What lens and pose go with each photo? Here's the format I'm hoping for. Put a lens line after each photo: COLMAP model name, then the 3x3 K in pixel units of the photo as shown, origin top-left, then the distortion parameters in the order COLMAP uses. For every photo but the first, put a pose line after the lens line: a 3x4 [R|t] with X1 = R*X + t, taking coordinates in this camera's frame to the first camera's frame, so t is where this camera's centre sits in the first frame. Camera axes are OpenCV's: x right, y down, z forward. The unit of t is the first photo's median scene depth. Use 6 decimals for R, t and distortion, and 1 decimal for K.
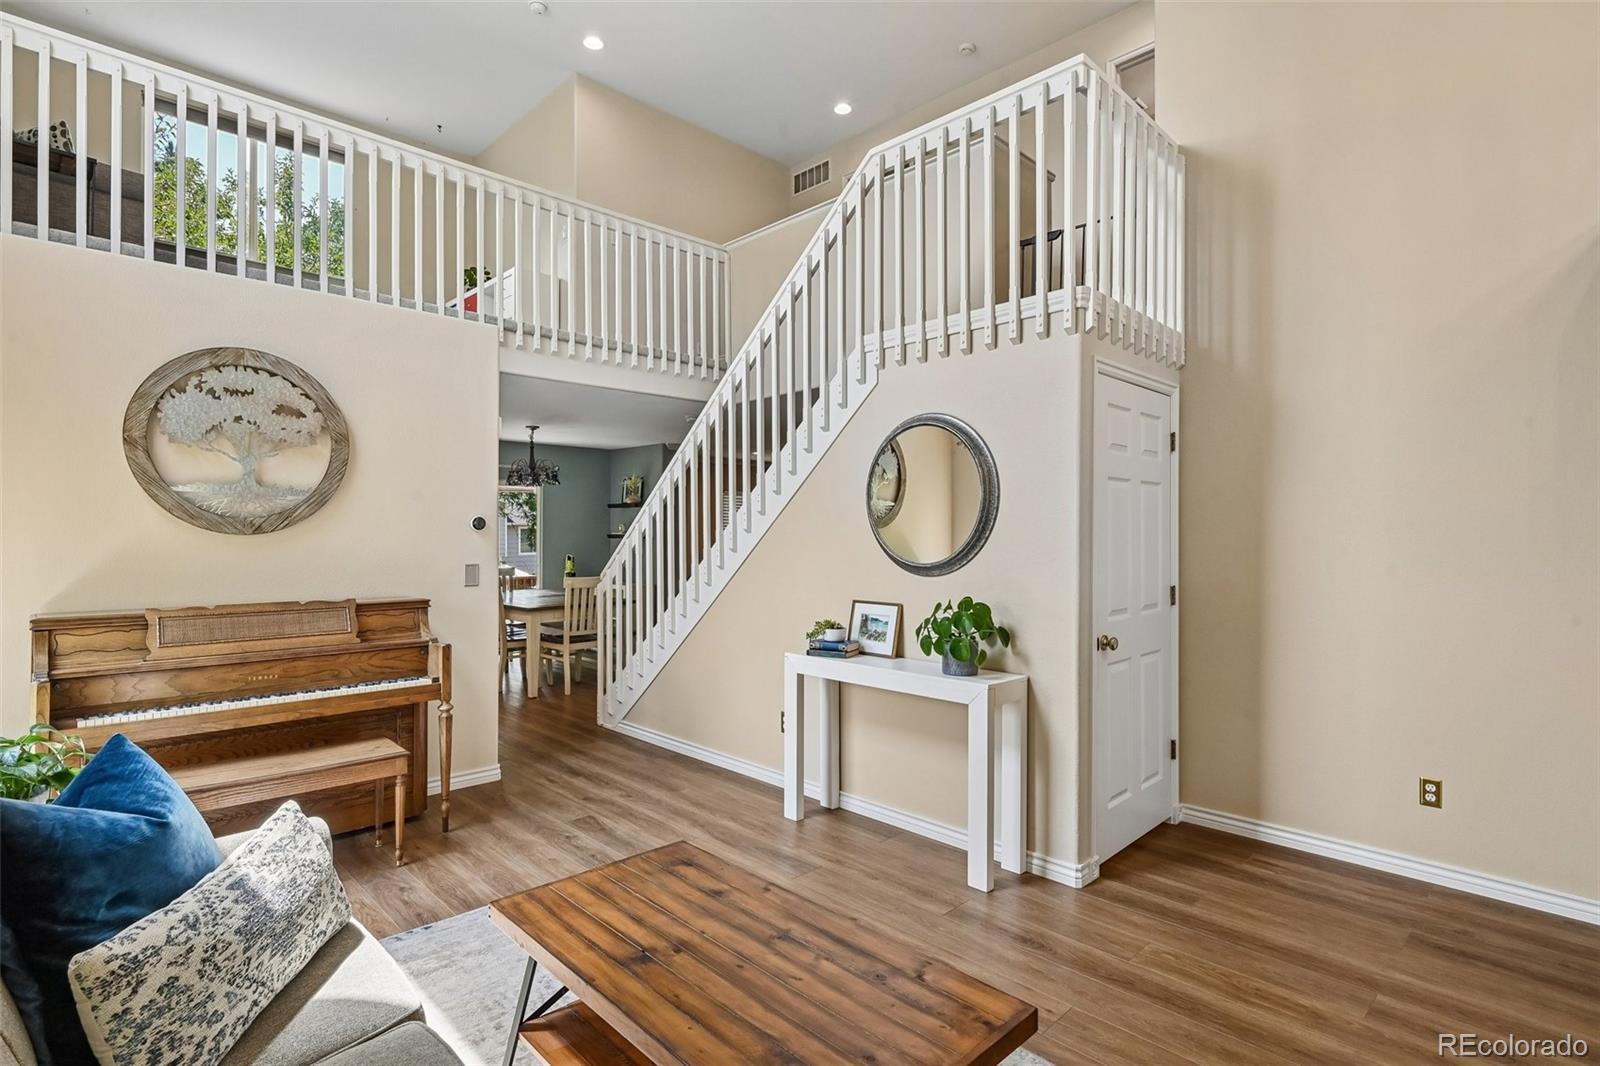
lens RADIAL K [[803.7, 0, 802.9], [0, 803.7, 533.7], [0, 0, 1]] dist [-0.004958, -0.000938]
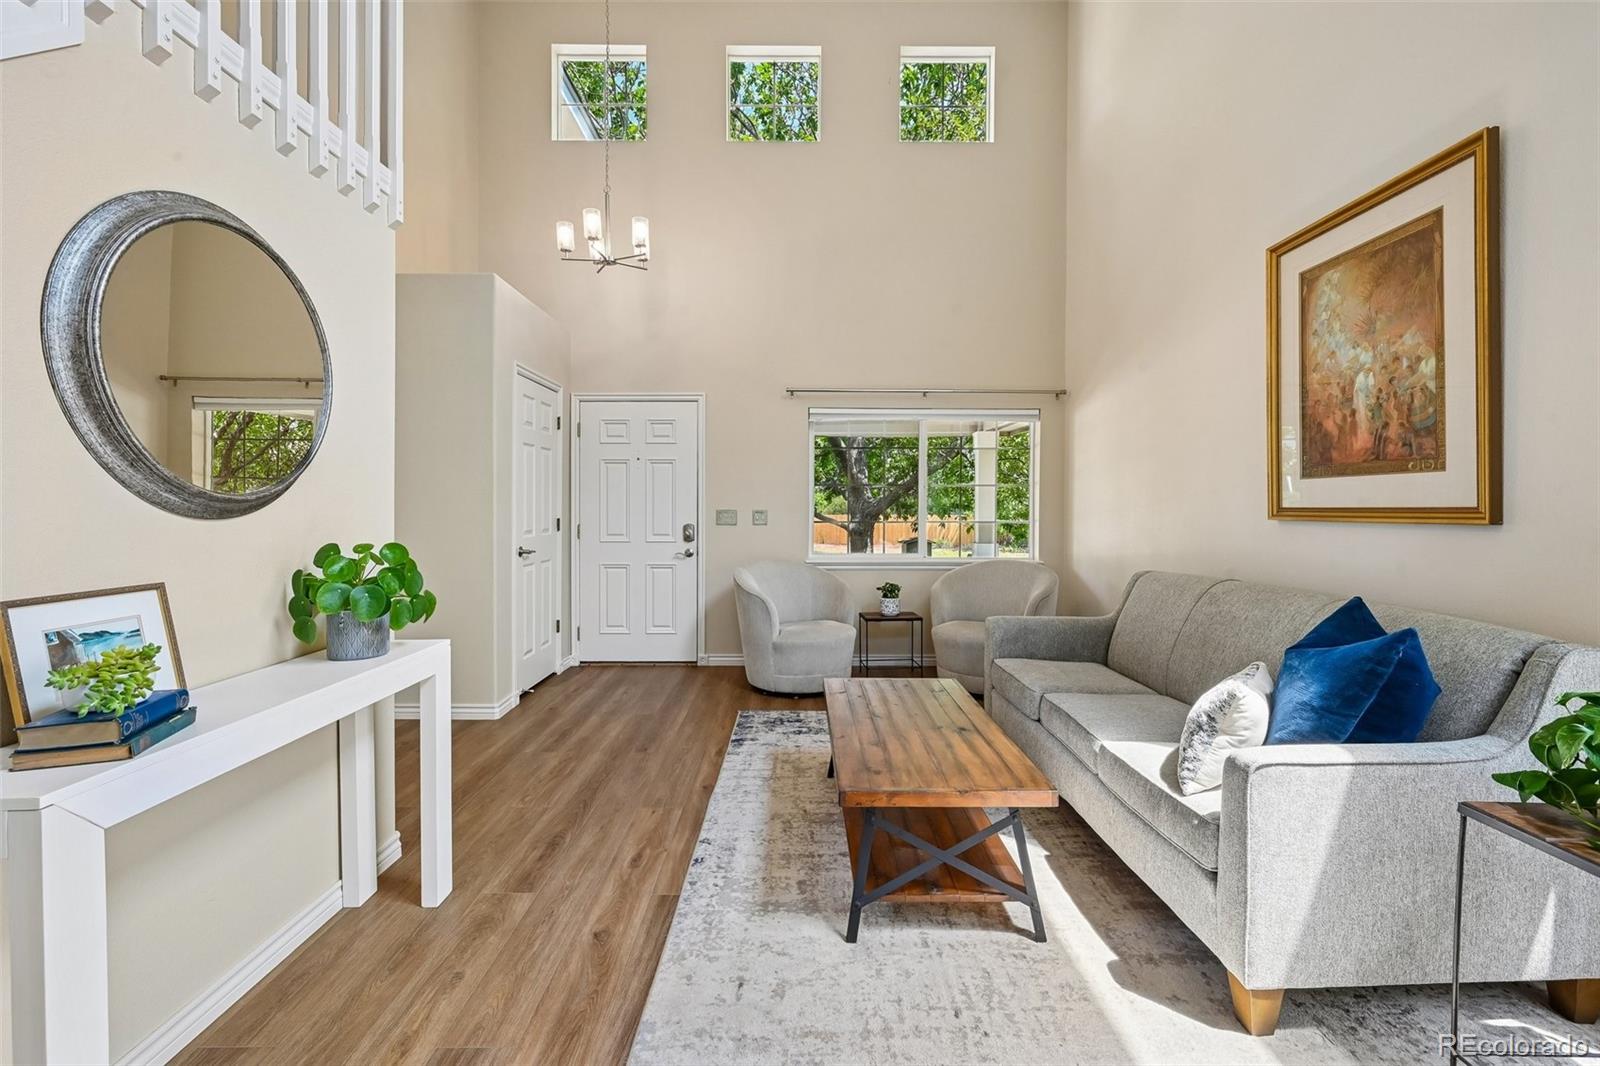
lens RADIAL K [[683.4, 0, 805.8], [0, 683.4, 522.1], [0, 0, 1]] dist [-0.008106, -0.000716]
pose [[-0.737580, -0.019445, 0.674980, -0.698275], [-0.003322, 0.999678, 0.025170, 0.070785], [-0.675252, 0.016323, -0.737407, 1.760702]]
